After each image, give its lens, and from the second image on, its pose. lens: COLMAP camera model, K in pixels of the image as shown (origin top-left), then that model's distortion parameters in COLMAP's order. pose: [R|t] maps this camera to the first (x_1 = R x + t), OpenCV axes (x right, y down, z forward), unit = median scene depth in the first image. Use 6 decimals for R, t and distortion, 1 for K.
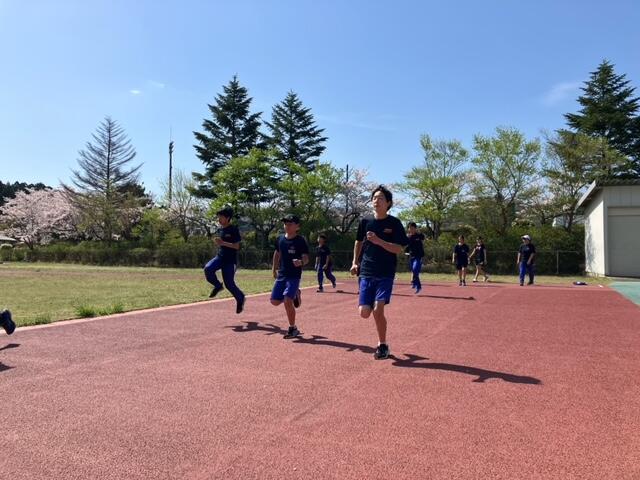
lens RADIAL K [[539.7, 0, 314.3], [0, 539.7, 242.1], [0, 0, 1]] dist [0.061475, -0.056937]
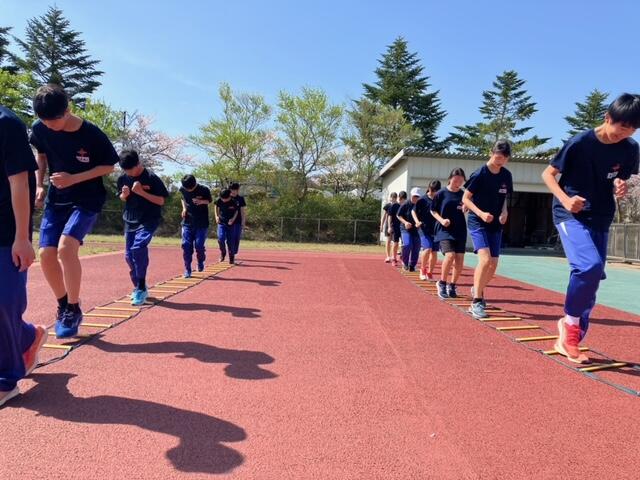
lens RADIAL K [[539.7, 0, 326.1], [0, 539.7, 231.6], [0, 0, 1]] dist [0.061475, -0.056937]
pose [[0.906546, 0.028107, 0.421171, -0.011280], [-0.046444, 0.998364, 0.033342, 0.005213], [-0.419545, -0.049787, 0.906368, 0.093755]]
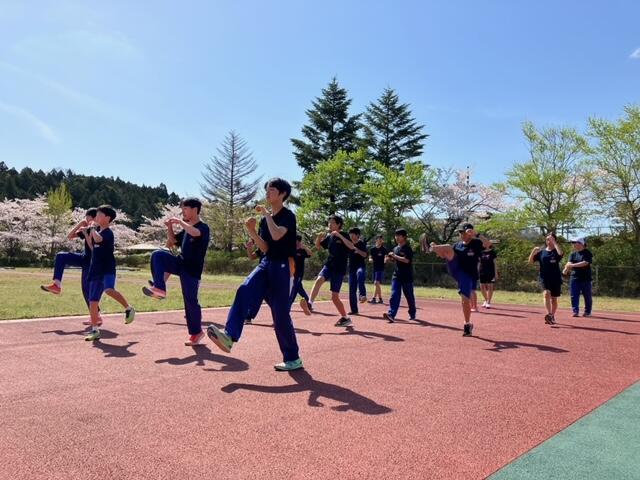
lens RADIAL K [[539.7, 0, 314.8], [0, 539.7, 242.0], [0, 0, 1]] dist [0.061475, -0.056937]
pose [[0.950822, 0.003654, -0.309716, 0.124360], [-0.011034, 0.999695, -0.022080, 0.003078], [0.309541, 0.024411, 0.950573, 0.102603]]
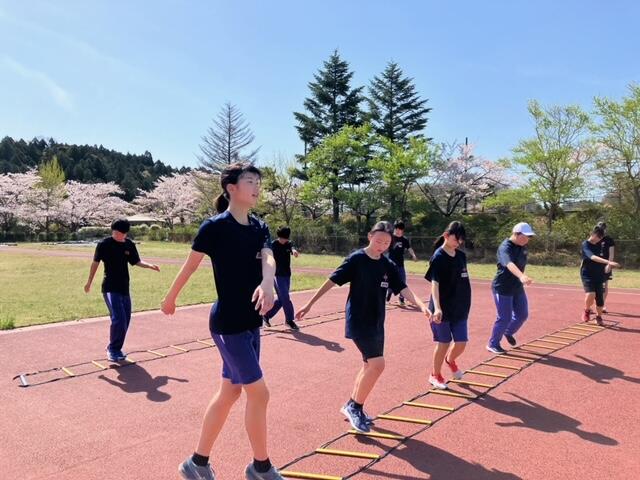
lens RADIAL K [[539.7, 0, 319.4], [0, 539.7, 240.4], [0, 0, 1]] dist [0.061475, -0.056937]
pose [[0.961583, 0.006104, -0.274448, 0.094918], [0.005178, 0.999172, 0.040364, -0.012683], [0.274467, -0.040235, 0.960754, 0.073764]]
